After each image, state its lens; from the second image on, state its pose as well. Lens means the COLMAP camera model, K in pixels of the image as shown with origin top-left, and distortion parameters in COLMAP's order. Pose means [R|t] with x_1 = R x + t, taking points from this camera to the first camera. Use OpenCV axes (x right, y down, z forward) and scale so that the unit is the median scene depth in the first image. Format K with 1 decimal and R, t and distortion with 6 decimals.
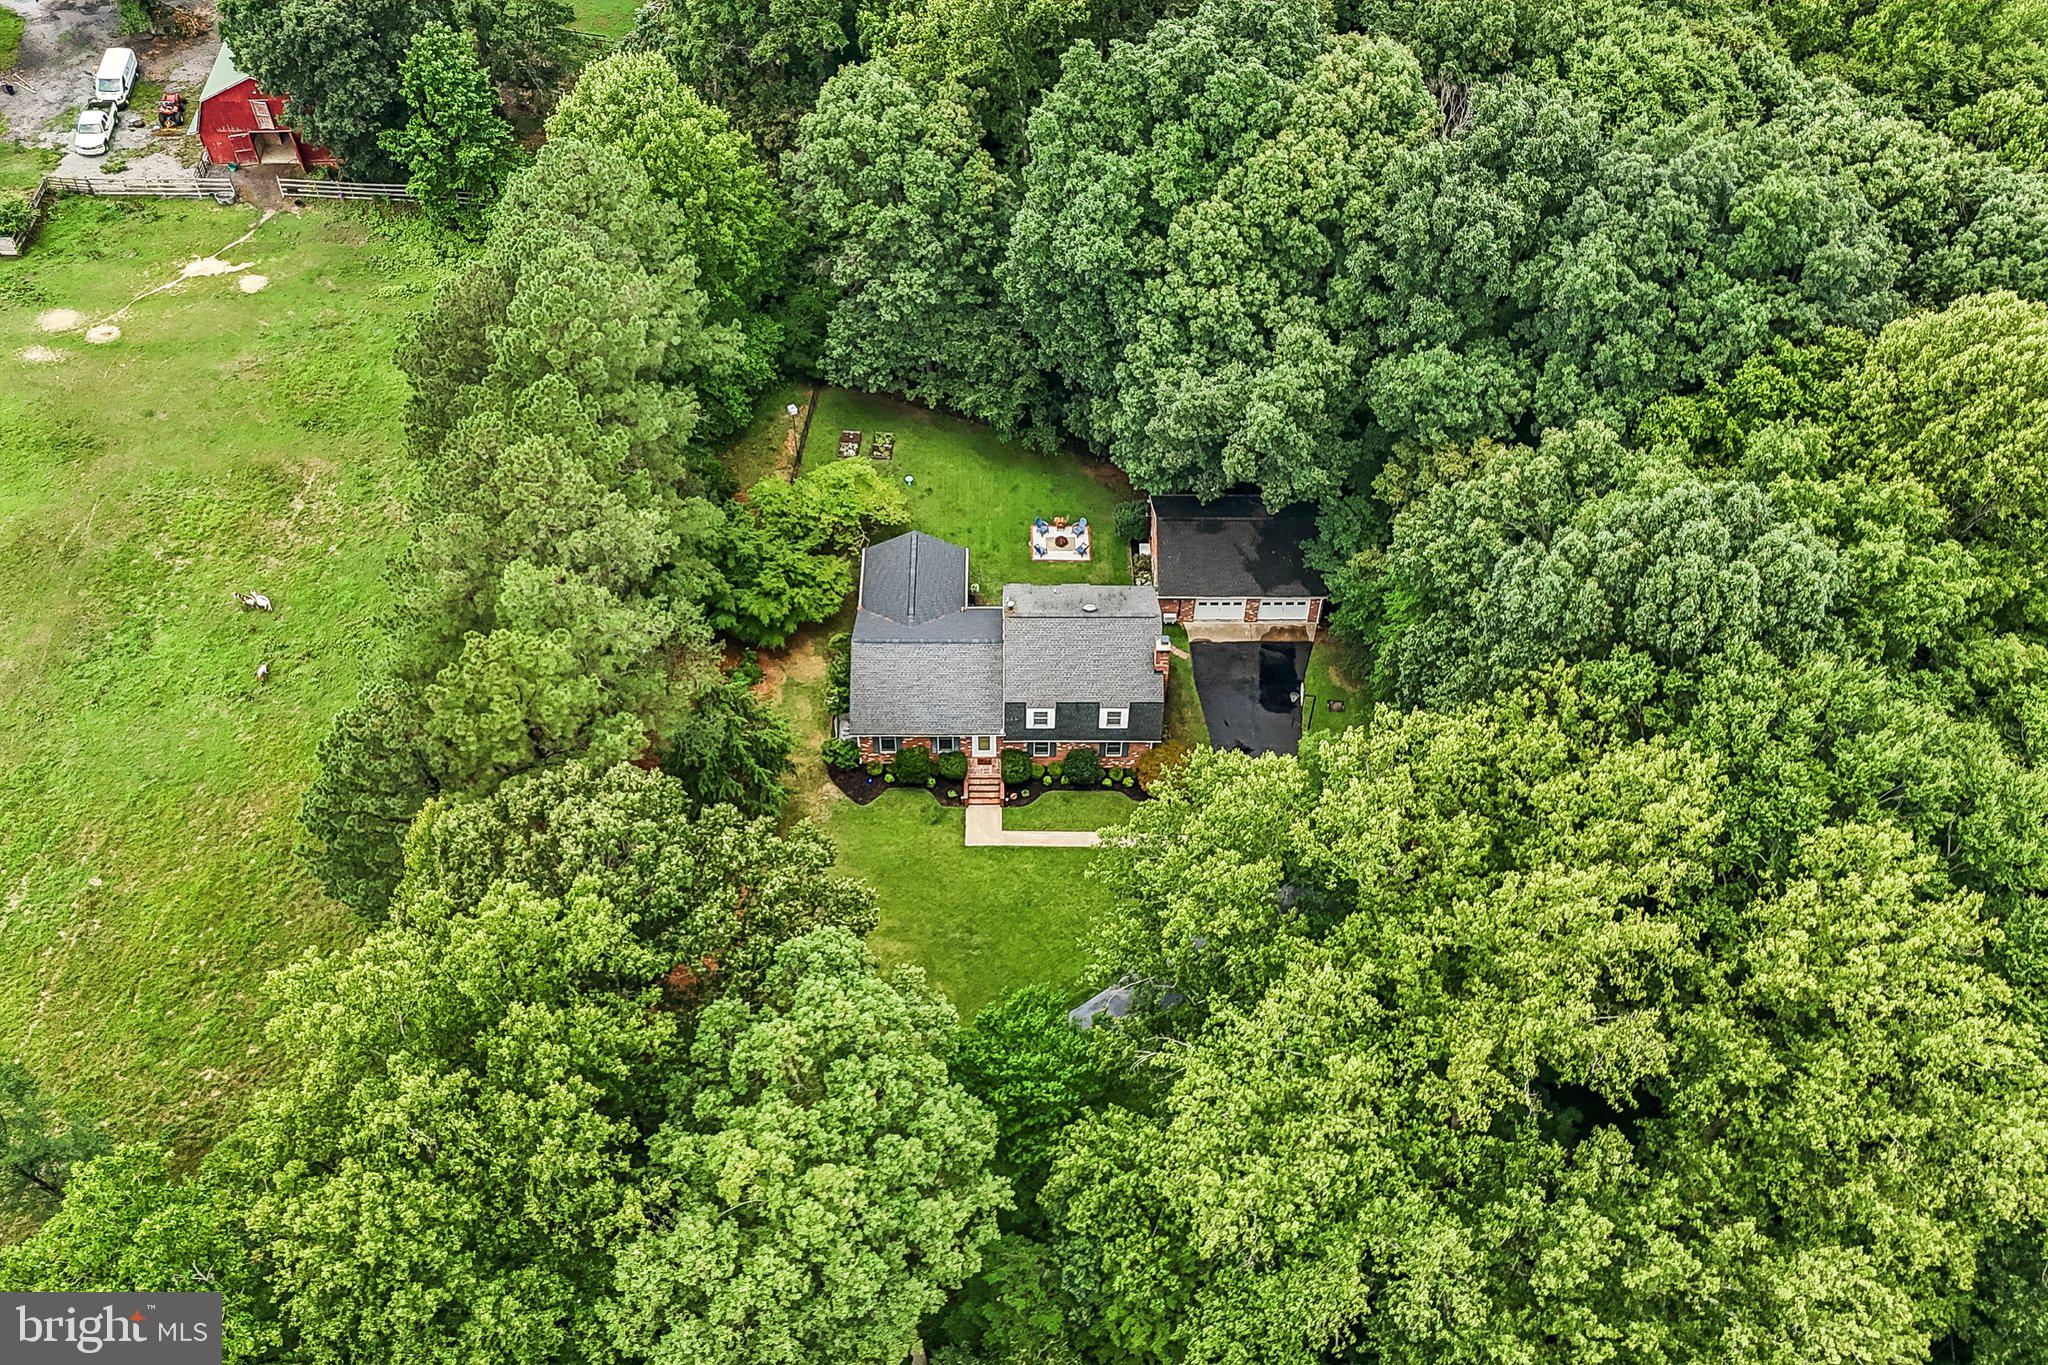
lens RADIAL K [[1813.5, 0, 1024.0], [0, 1813.5, 682.5], [0, 0, 1]] dist [0.047234, -0.021287]
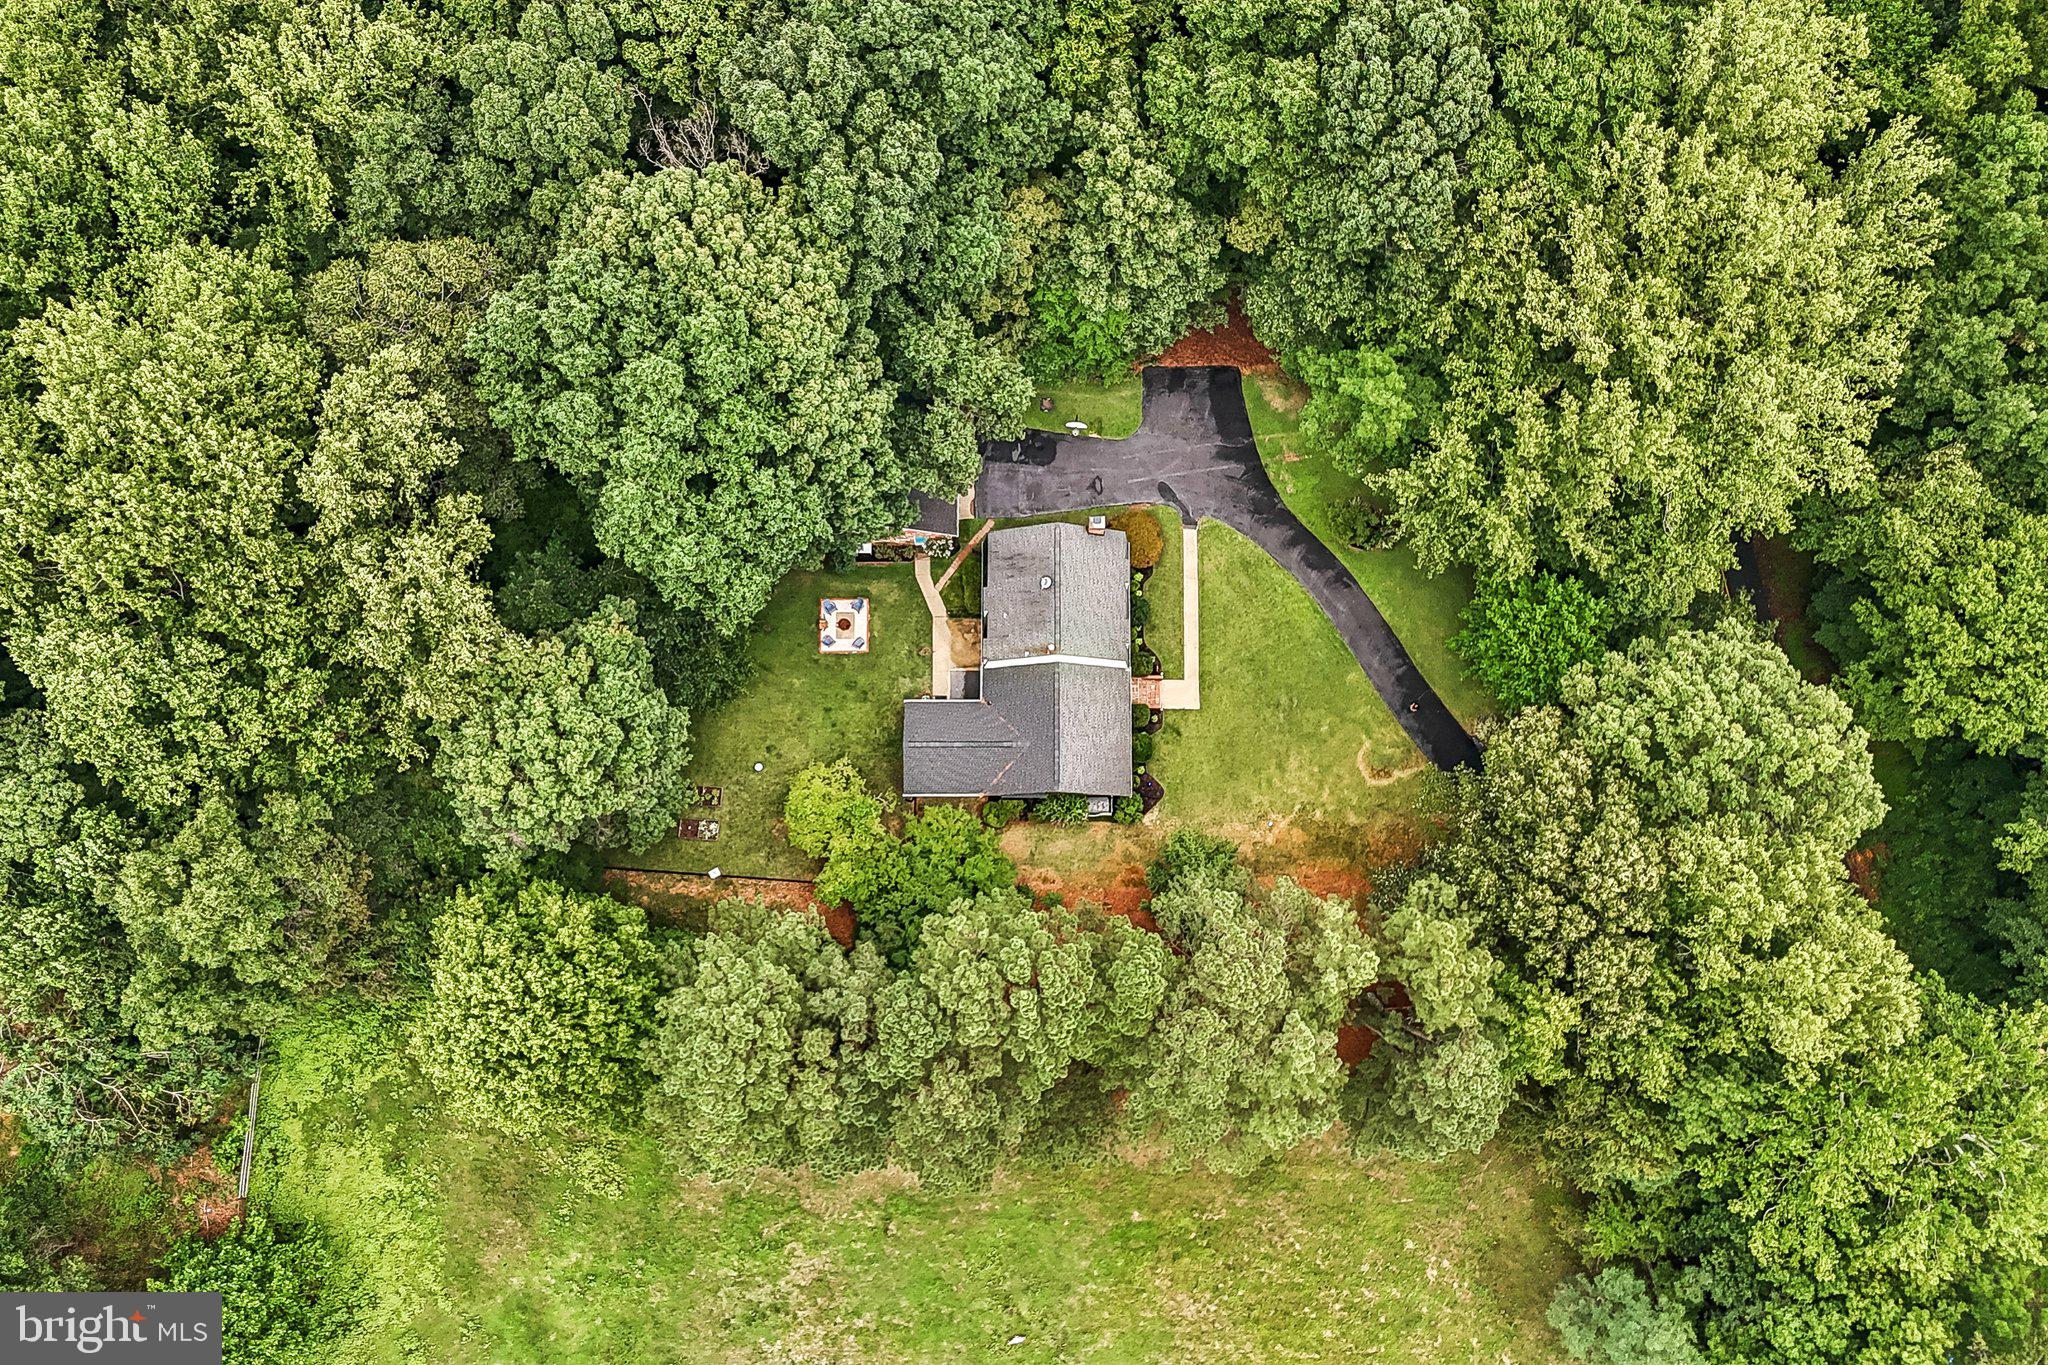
lens RADIAL K [[1811.0, 0, 1024.0], [0, 1811.0, 682.5], [0, 0, 1]] dist [0.061573, -0.005247]
pose [[0.011260, -0.985658, 0.168377, -0.216928], [0.730330, 0.123123, 0.671907, -0.805877], [-0.683002, 0.115405, 0.721242, 0.180891]]
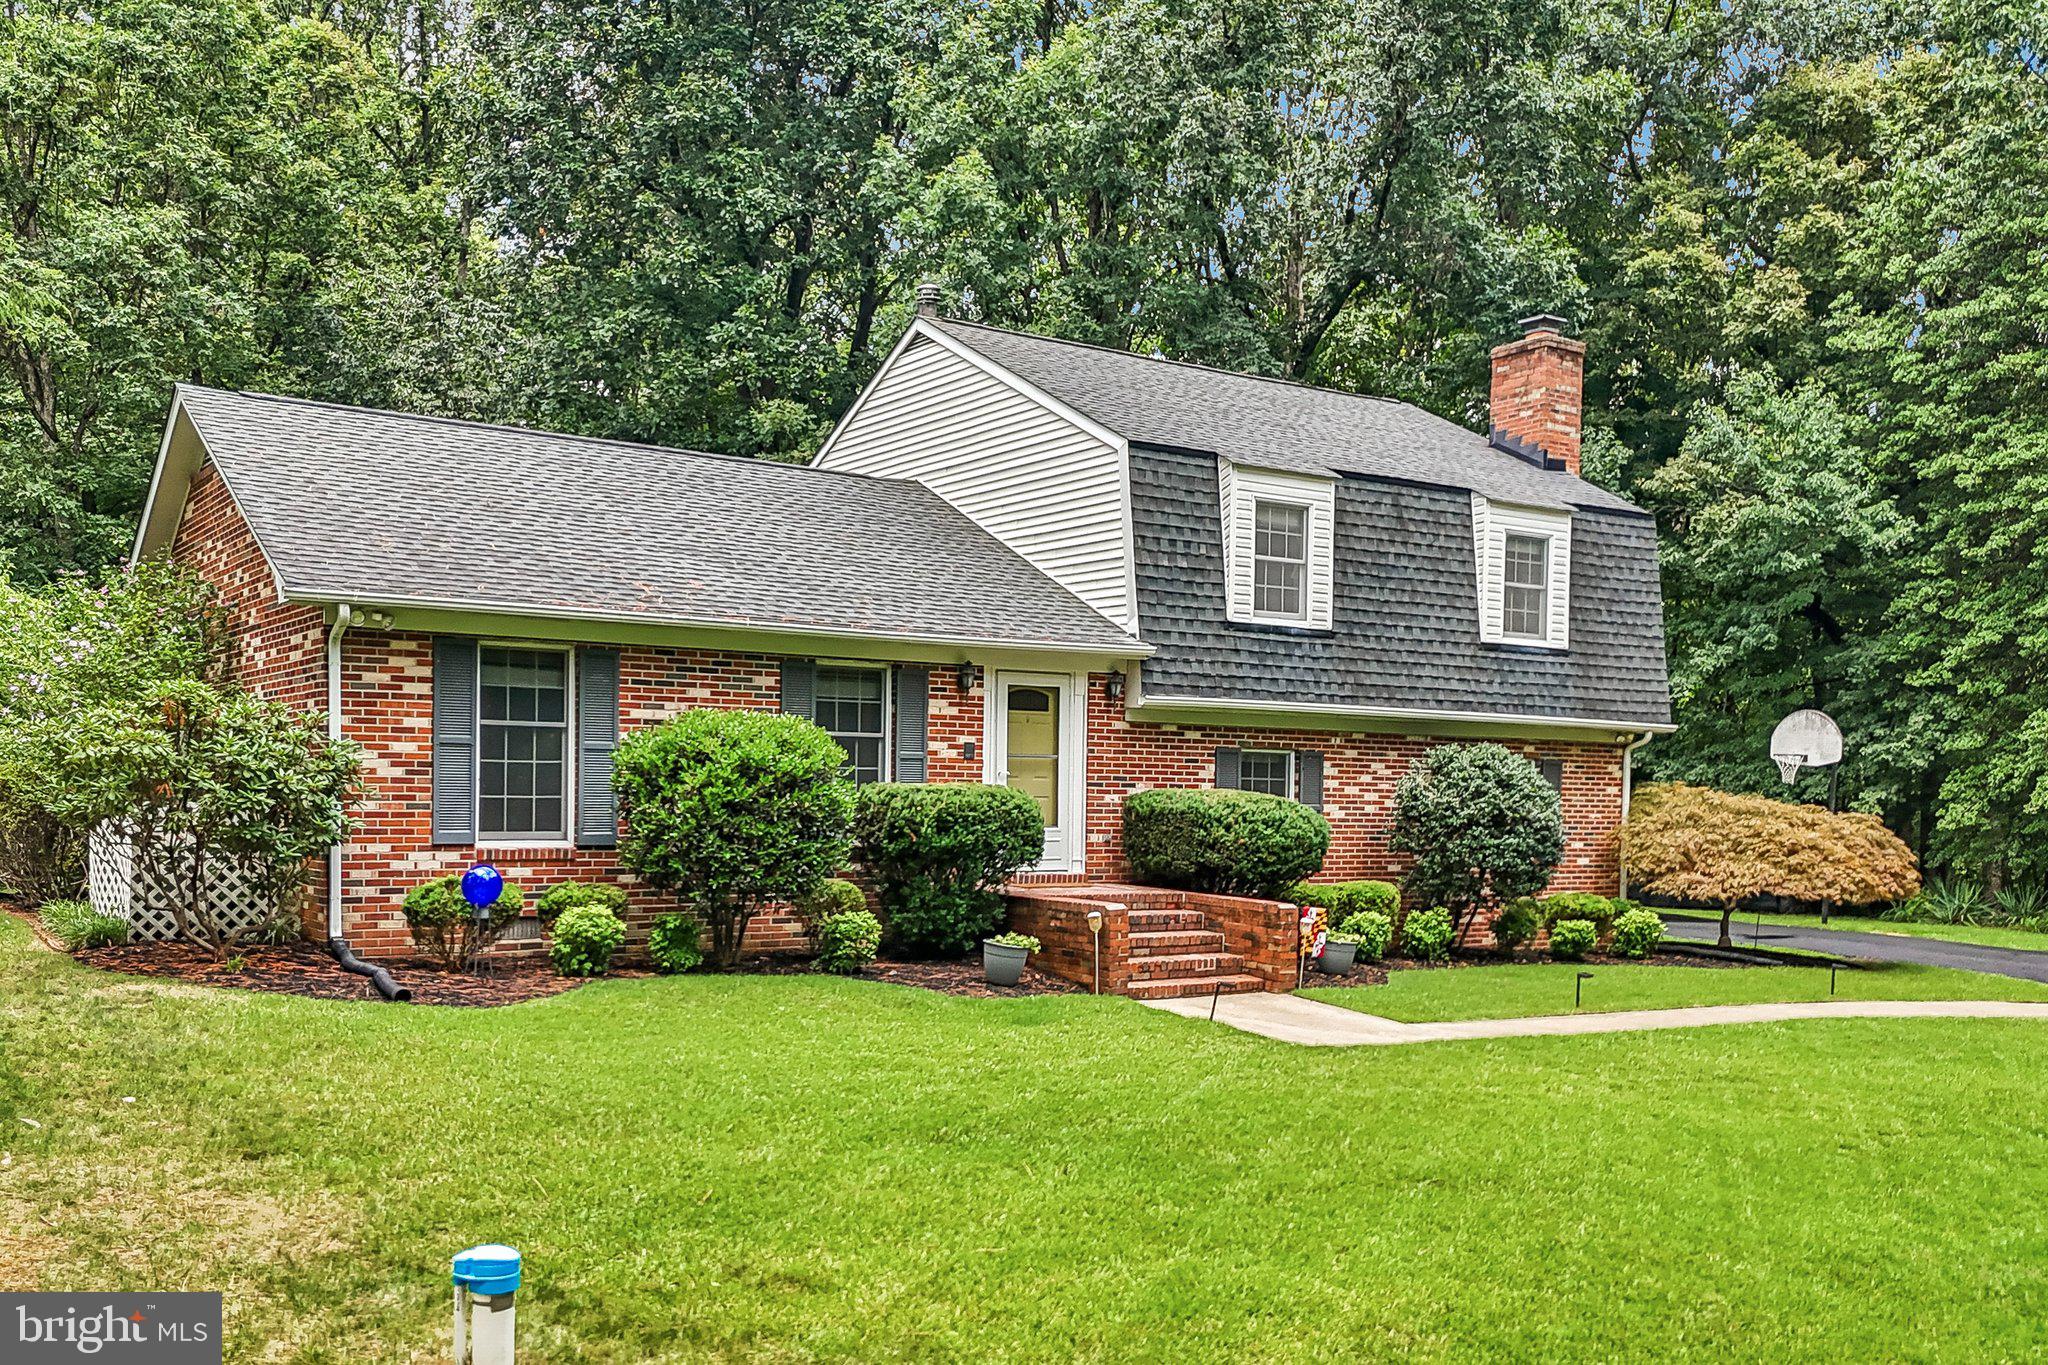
lens RADIAL K [[1845.8, 0, 988.7], [0, 1845.8, 813.1], [0, 0, 1]] dist [0.027979, -0.010089]
pose [[0.839085, 0.005941, 0.543967, -0.127818], [0.394386, 0.682090, -0.615802, 0.150560], [-0.374693, 0.731244, 0.569989, 0.886845]]
